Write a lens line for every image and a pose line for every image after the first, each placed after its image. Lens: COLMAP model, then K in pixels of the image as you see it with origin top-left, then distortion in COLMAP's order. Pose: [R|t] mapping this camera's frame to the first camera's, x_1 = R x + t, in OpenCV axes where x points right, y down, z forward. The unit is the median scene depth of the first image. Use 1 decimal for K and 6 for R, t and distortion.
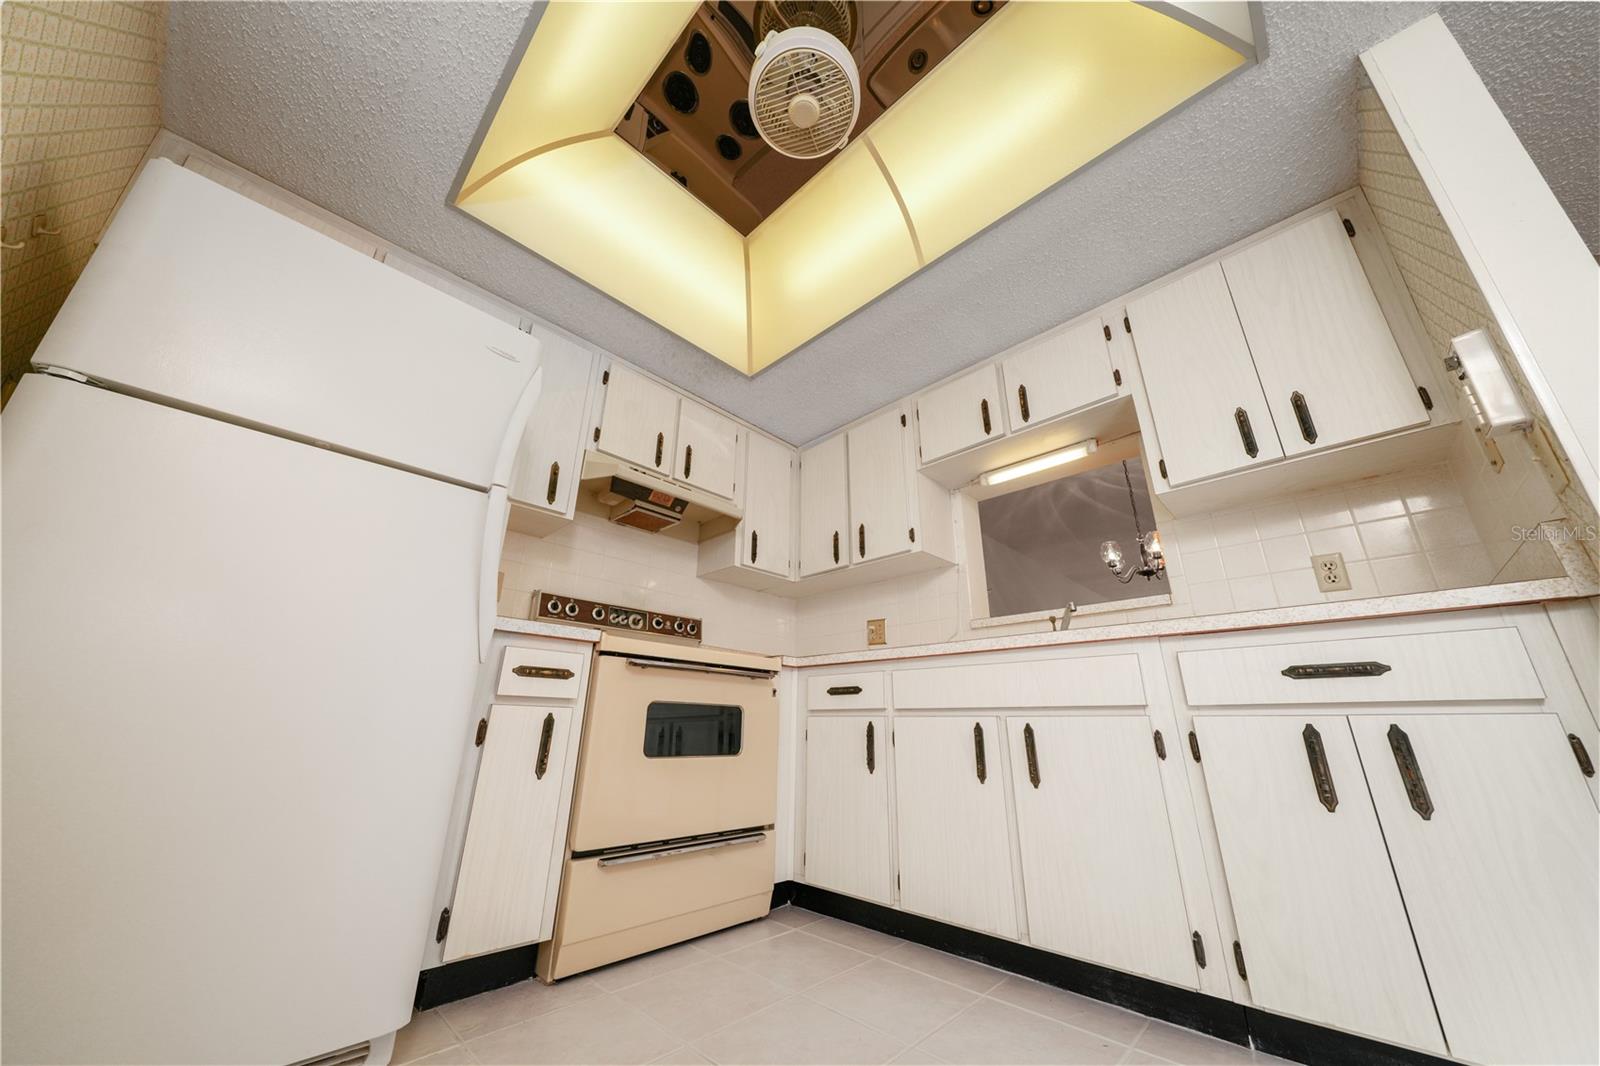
lens RADIAL K [[545.6, 0, 801.7], [0, 545.6, 537.1], [0, 0, 1]] dist [-0.001106, -0.000160]
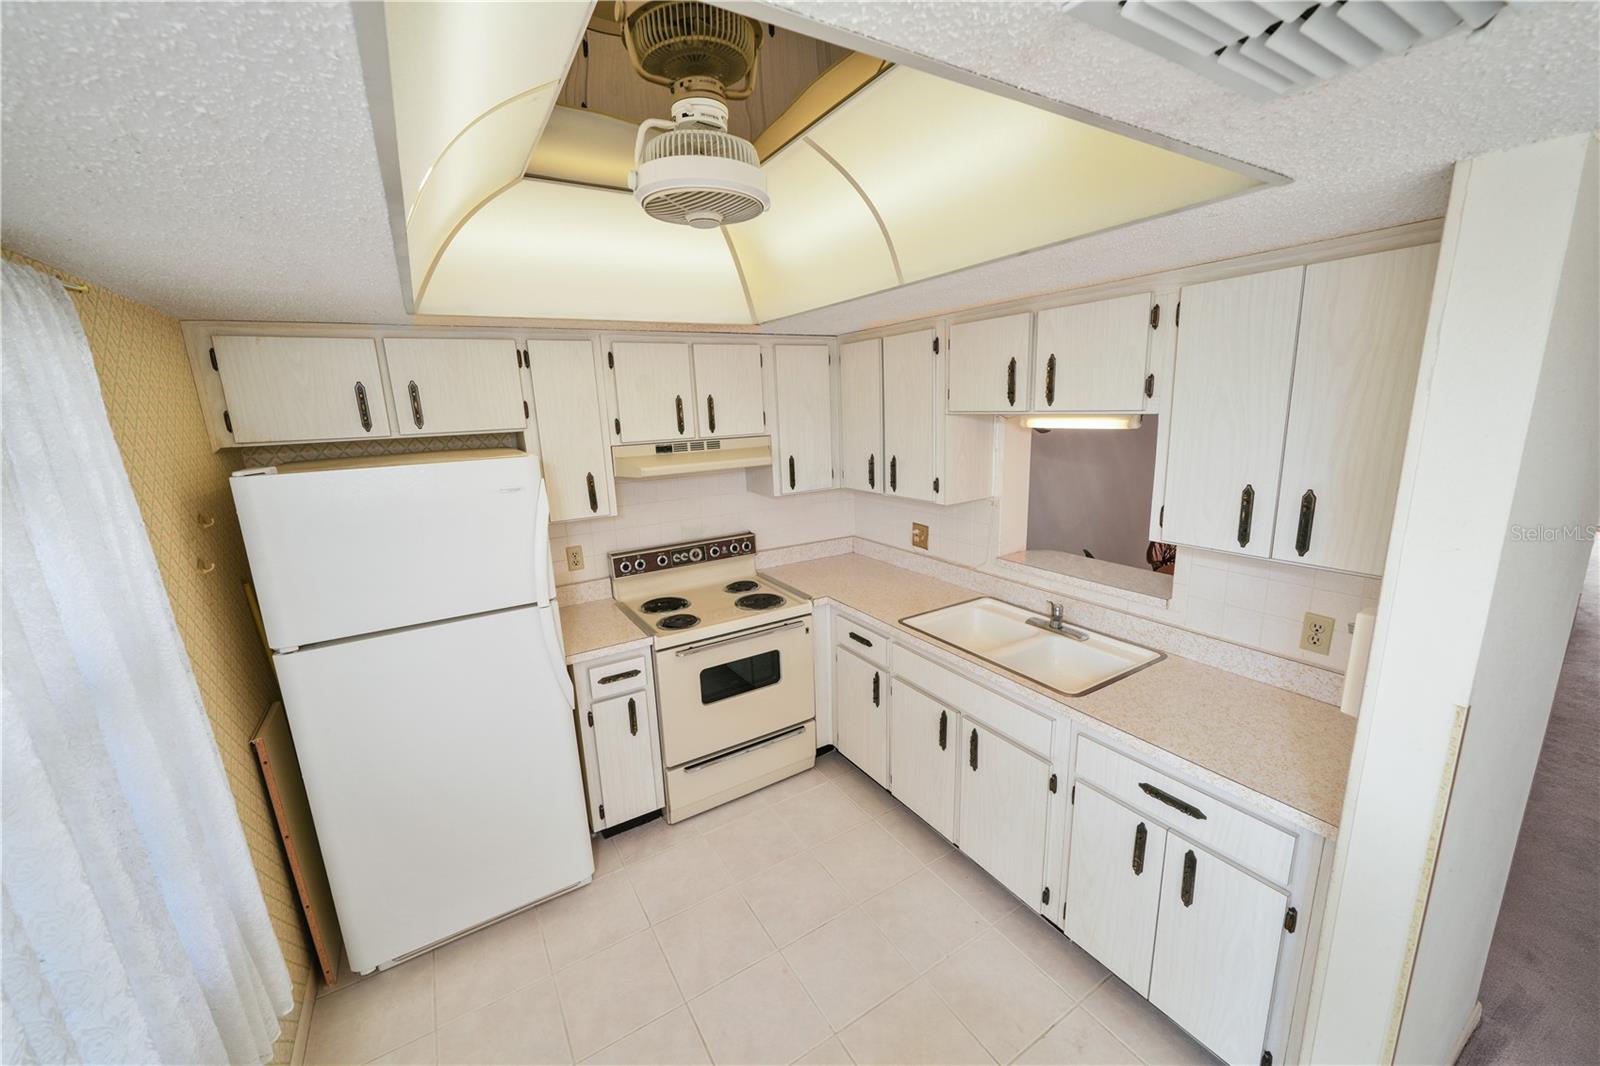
lens RADIAL K [[608.3, 0, 801.9], [0, 608.3, 536.9], [0, 0, 1]] dist [-0.000404, -0.000006]
pose [[0.967192, 0.009227, -0.253877, 0.280704], [0.128249, 0.844917, 0.519295, -0.597085], [0.219296, -0.534818, 0.816014, 0.005285]]
